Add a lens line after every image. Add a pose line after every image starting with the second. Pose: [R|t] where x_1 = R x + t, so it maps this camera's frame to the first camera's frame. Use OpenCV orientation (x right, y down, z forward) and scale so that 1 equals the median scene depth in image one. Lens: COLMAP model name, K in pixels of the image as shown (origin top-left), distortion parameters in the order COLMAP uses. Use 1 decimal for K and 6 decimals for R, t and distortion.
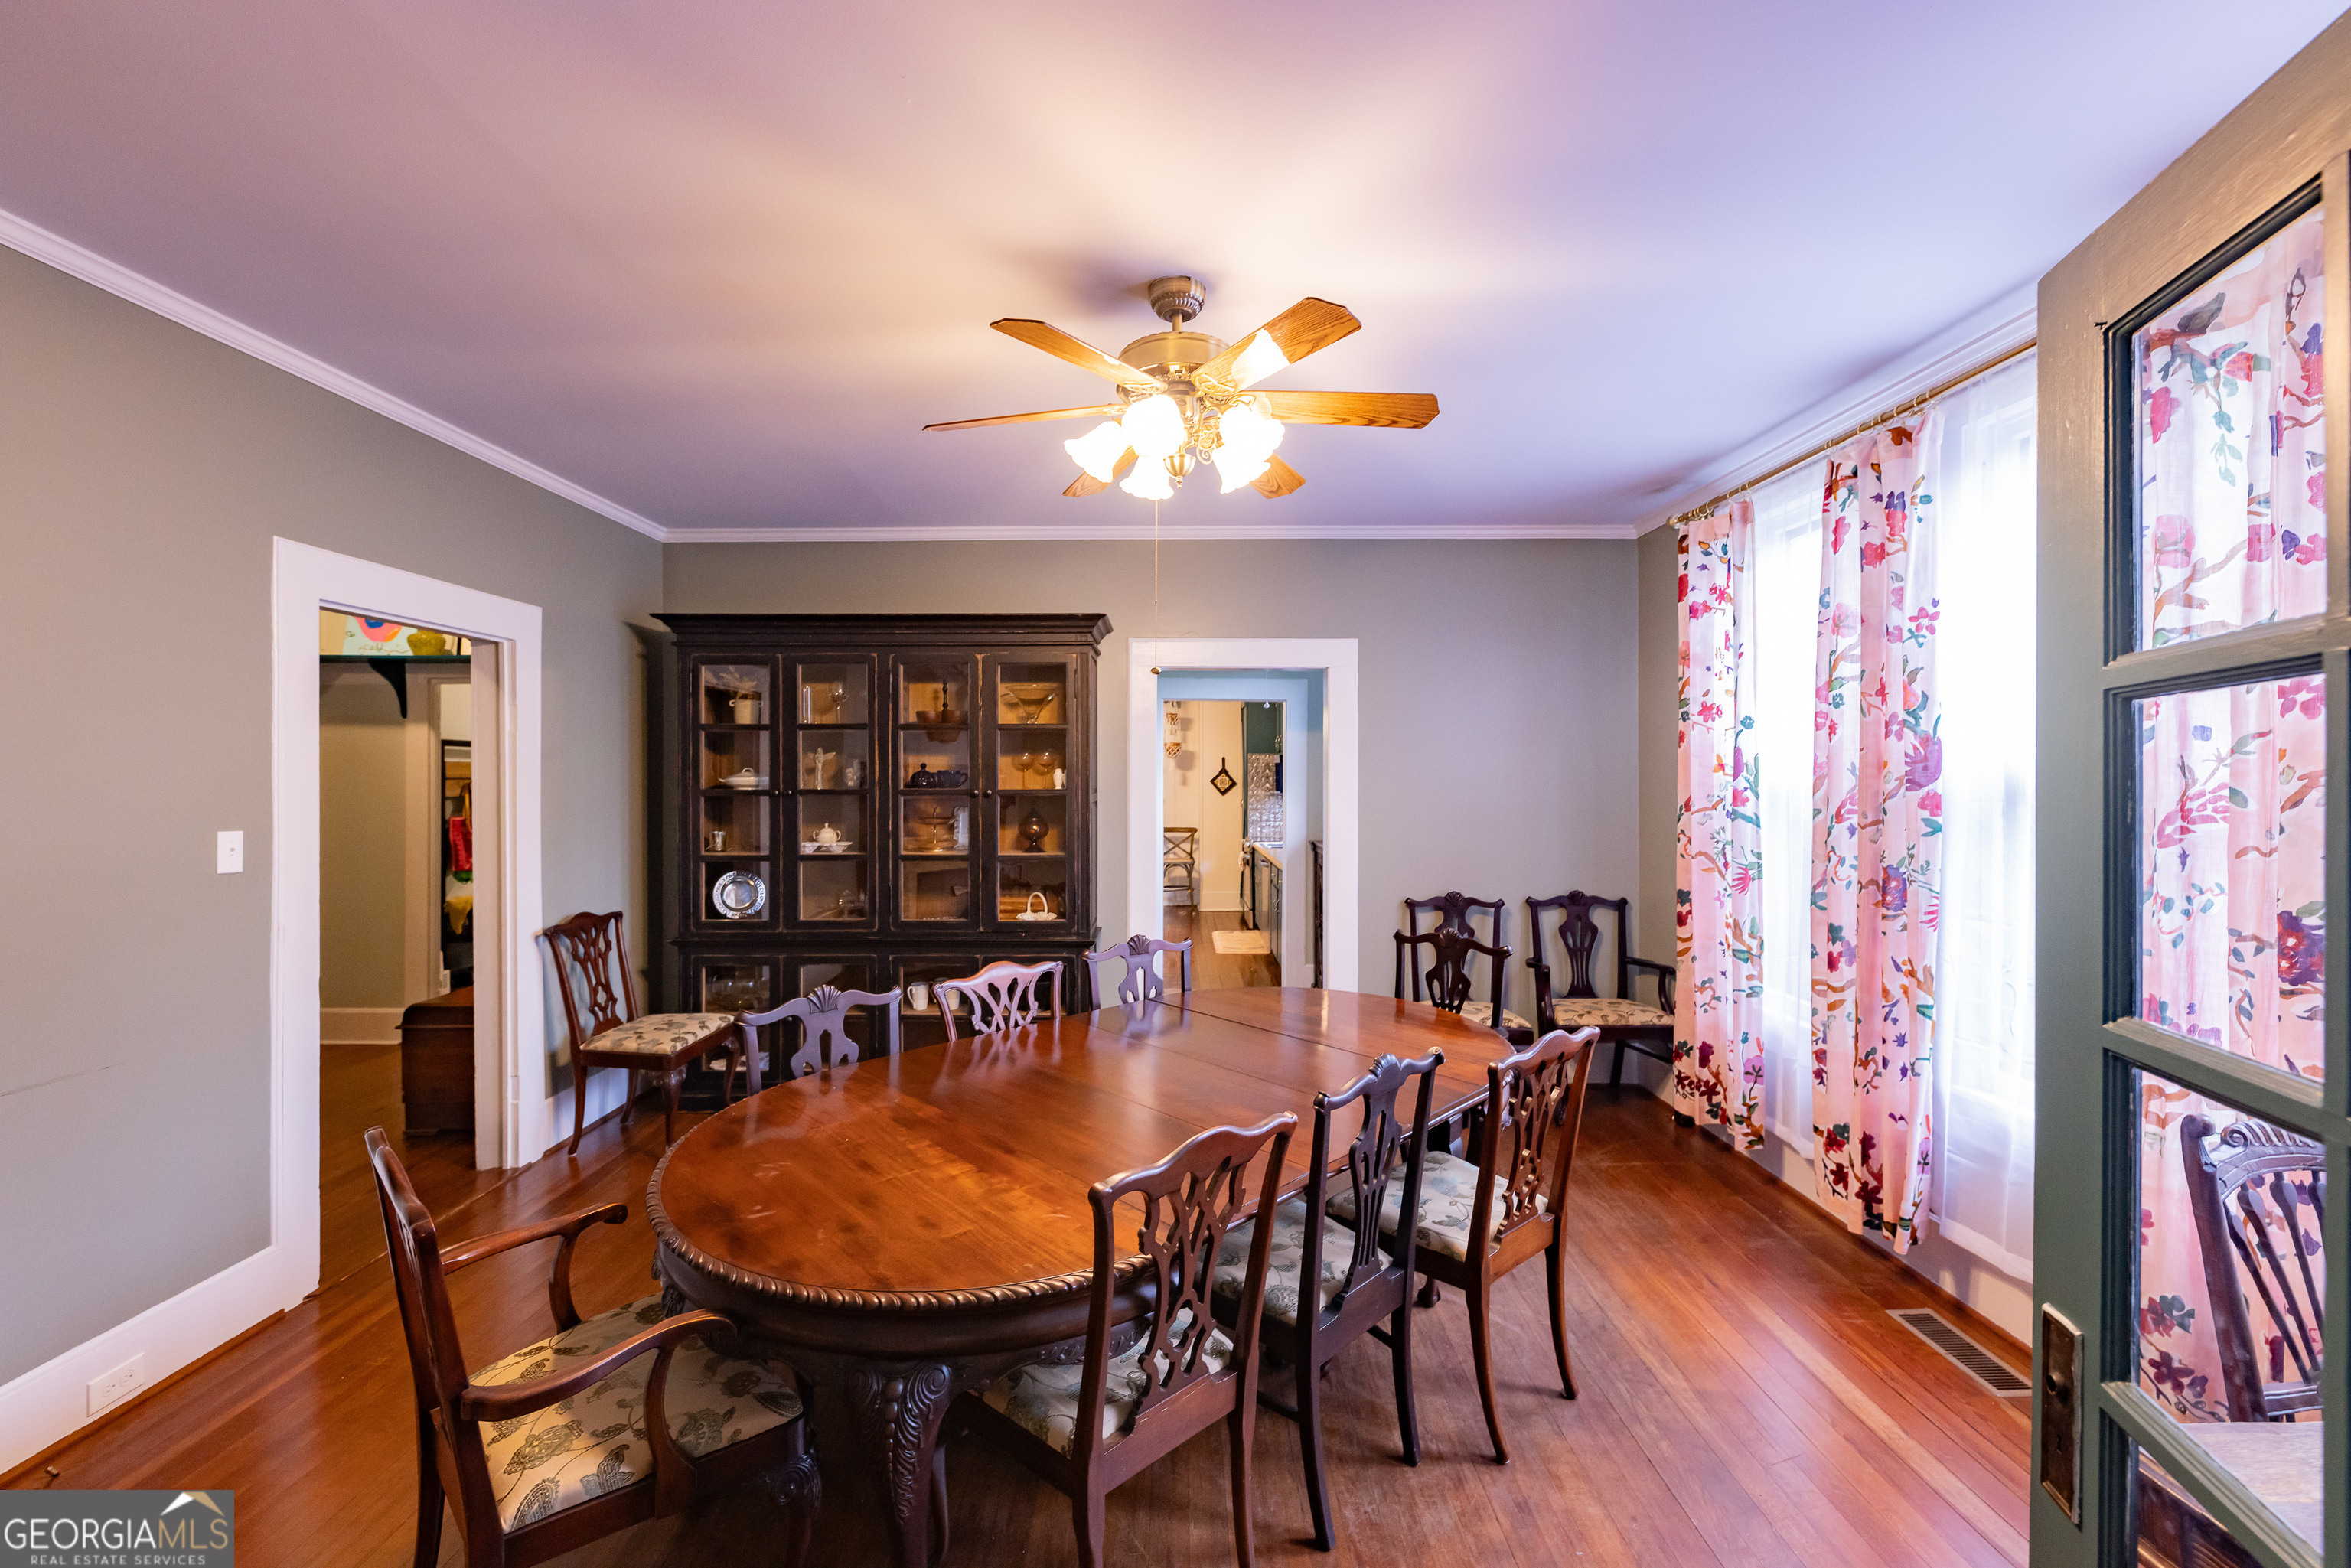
lens RADIAL K [[937.6, 0, 1157.9], [0, 937.6, 776.5], [0, 0, 1]] dist [0.000641, -0.000896]
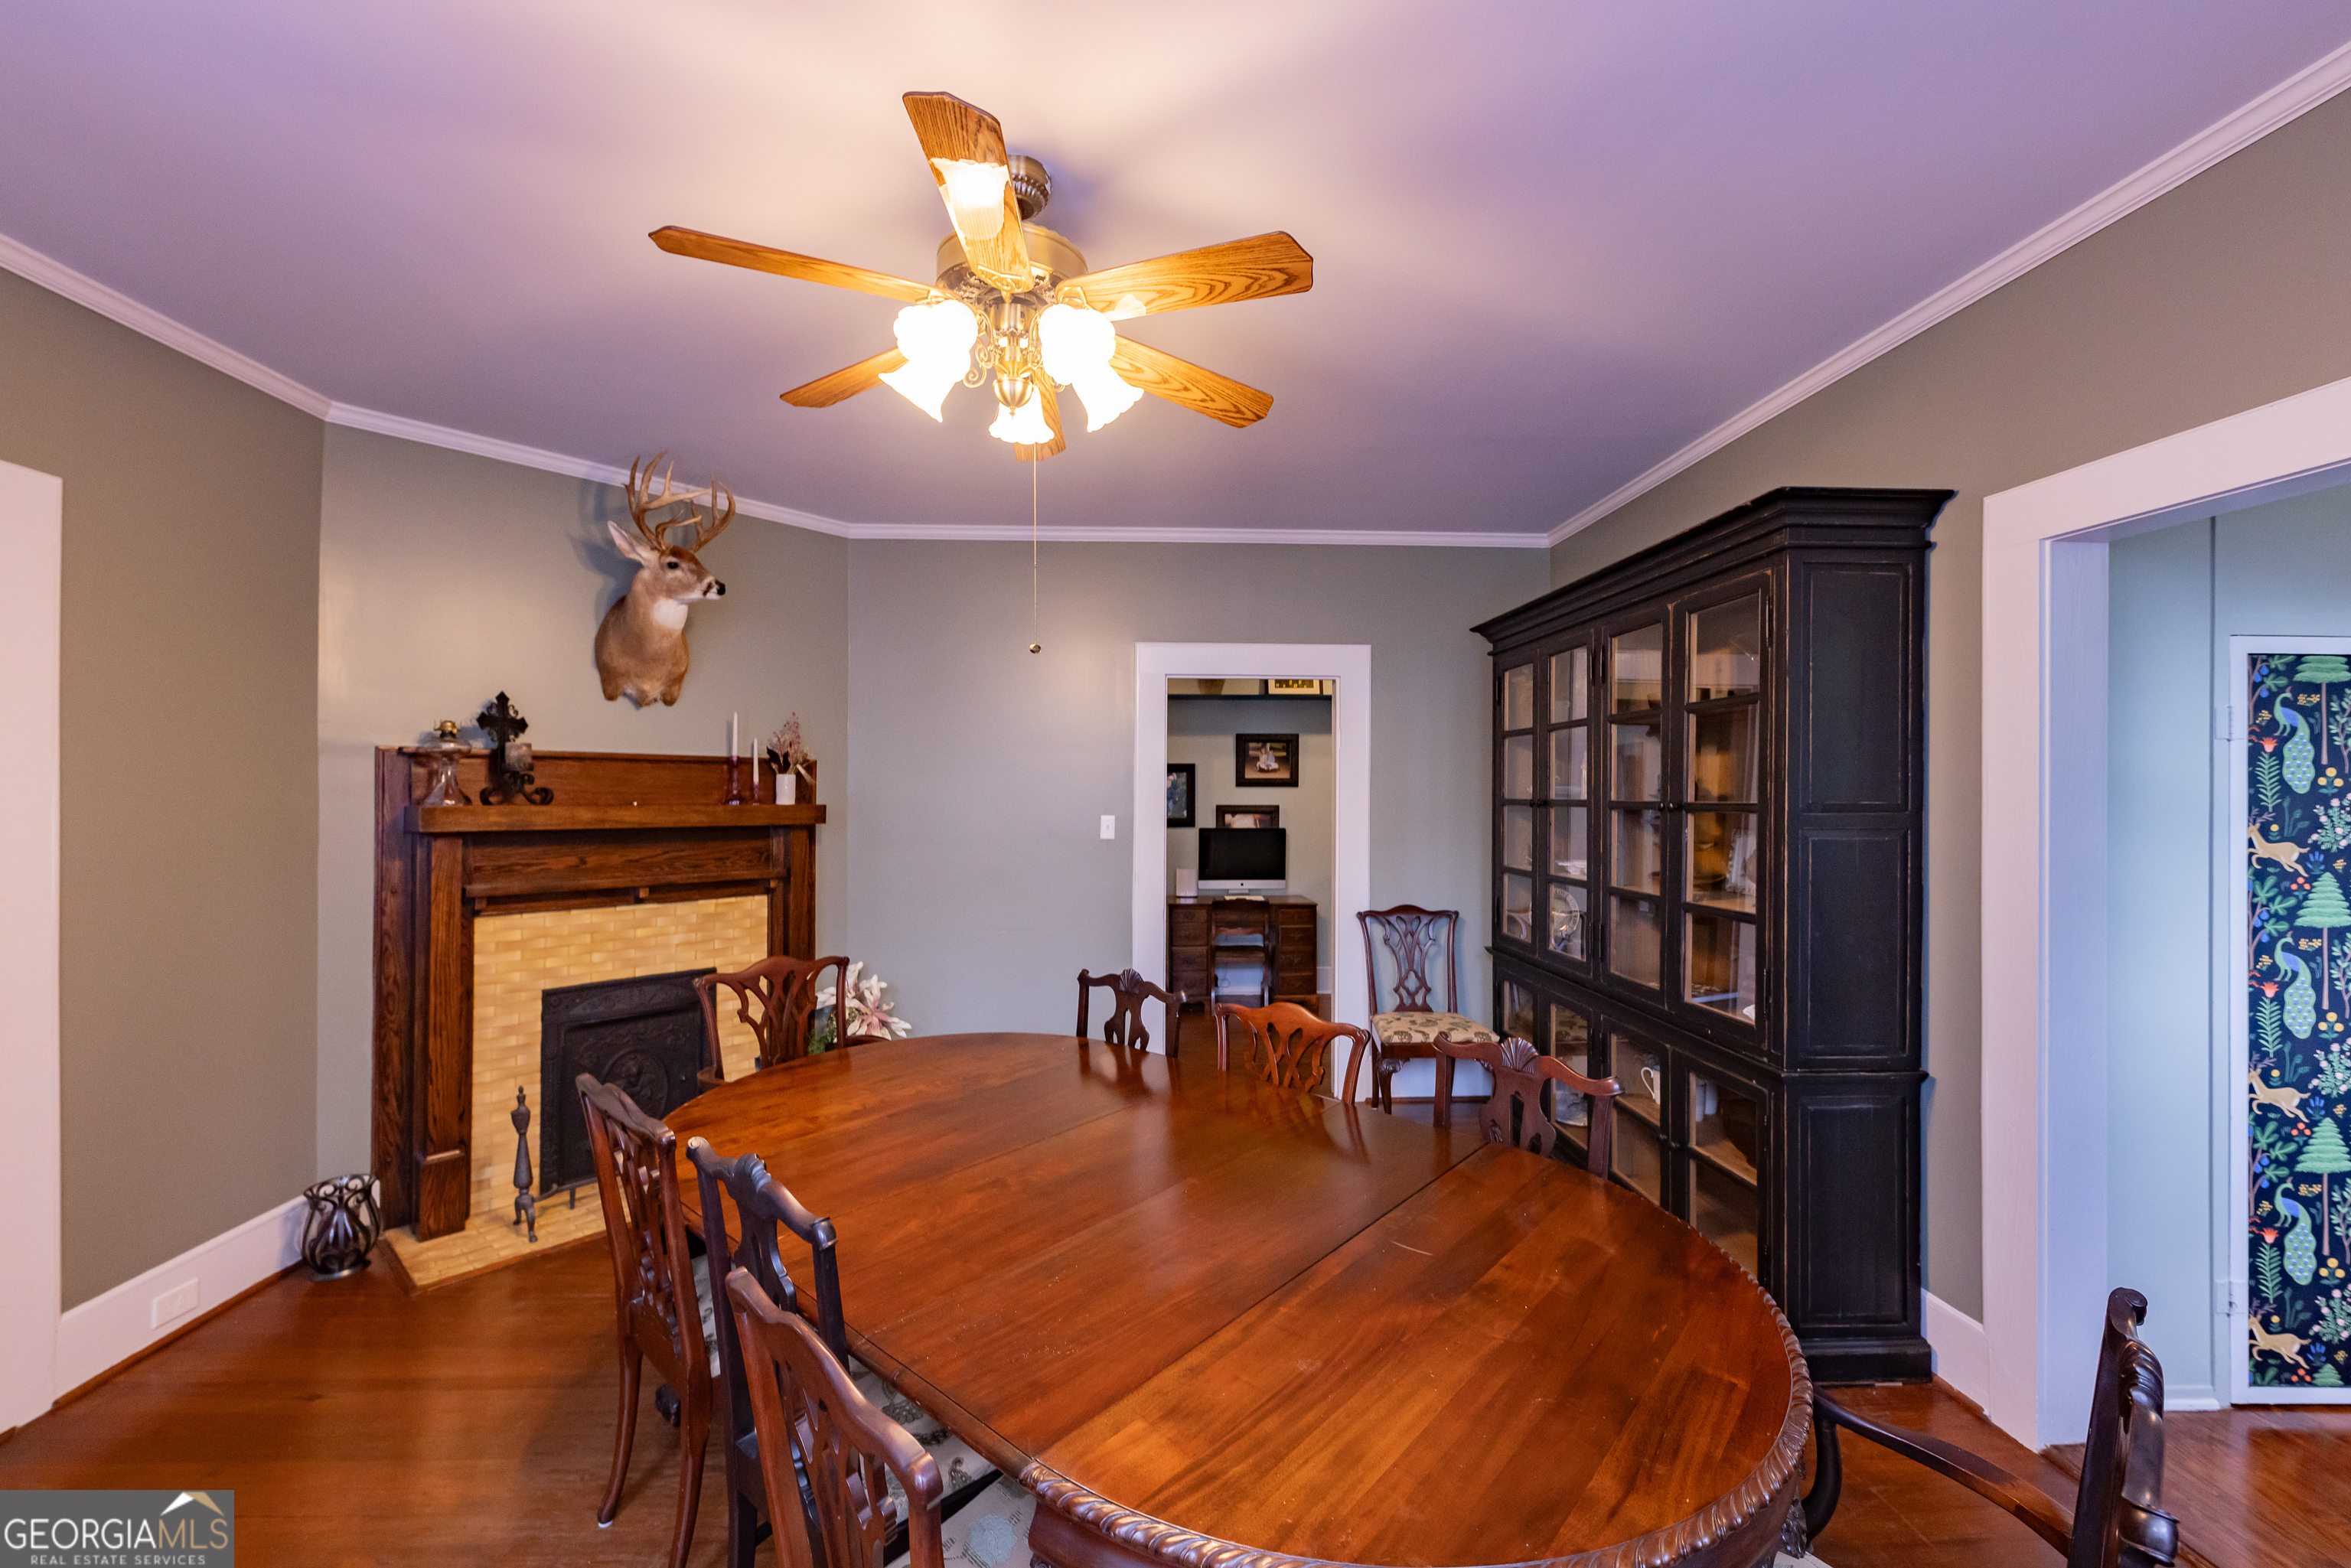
lens RADIAL K [[937.6, 0, 1157.6], [0, 937.6, 792.6], [0, 0, 1]] dist [0.000641, -0.000896]
pose [[0.071239, -0.004169, -0.997451, 0.515703], [-0.003284, 0.999985, -0.004414, 0.015013], [0.997454, 0.003590, 0.071224, 0.635842]]
